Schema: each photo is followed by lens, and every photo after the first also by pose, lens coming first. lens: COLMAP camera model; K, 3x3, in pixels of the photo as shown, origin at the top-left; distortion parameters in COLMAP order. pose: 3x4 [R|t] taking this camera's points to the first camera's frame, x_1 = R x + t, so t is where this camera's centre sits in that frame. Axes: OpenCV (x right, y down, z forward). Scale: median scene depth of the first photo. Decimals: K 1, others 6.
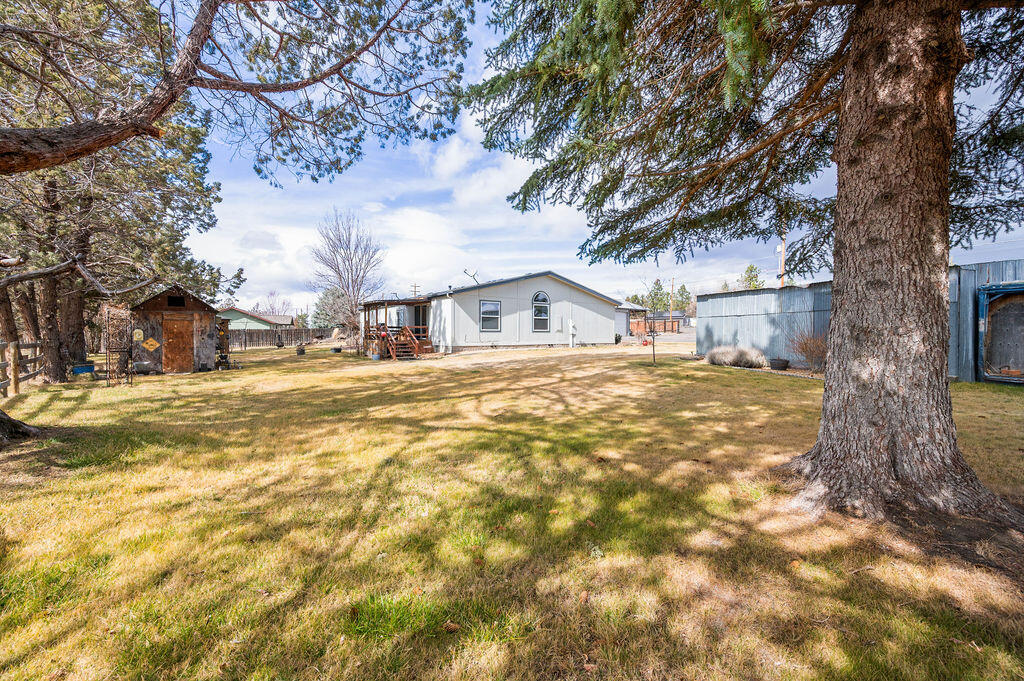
lens RADIAL K [[400.9, 0, 512.0], [0, 400.9, 340.5], [0, 0, 1]] dist [-0.000742, -0.000105]
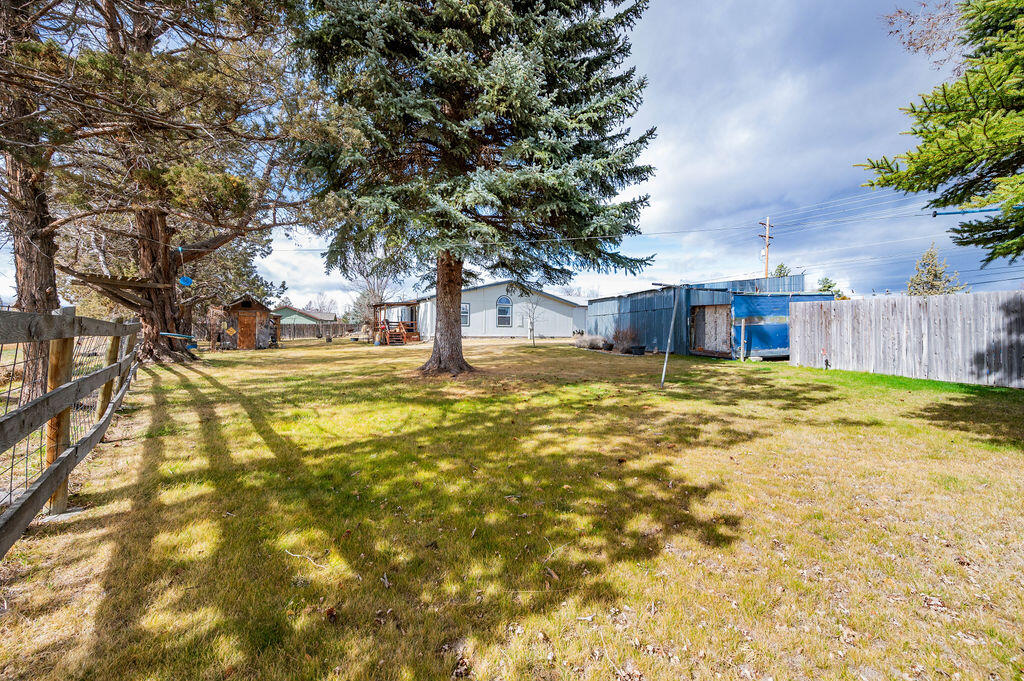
lens RADIAL K [[410.9, 0, 511.1], [0, 410.9, 320.4], [0, 0, 1]] dist [-0.001061, -0.000097]
pose [[0.993176, 0.005470, -0.116500, 0.250573], [-0.010741, 0.998944, -0.044665, 0.016903], [0.116133, 0.045612, 0.992186, -0.312582]]
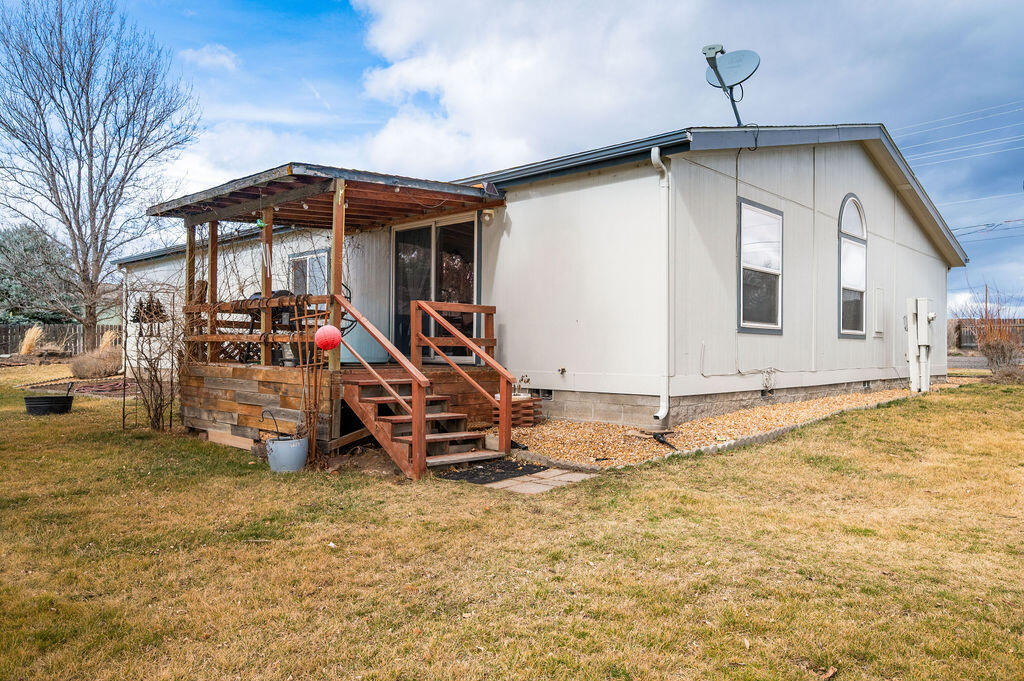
lens RADIAL K [[699.3, 0, 512.0], [0, 699.3, 340.5], [0, 0, 1]] dist [-0.000275, -0.000977]
pose [[0.981586, 0.014237, 0.190488, -0.260732], [-0.008247, 0.999447, -0.032201, -0.002119], [-0.190841, 0.030037, 0.981161, 0.568172]]
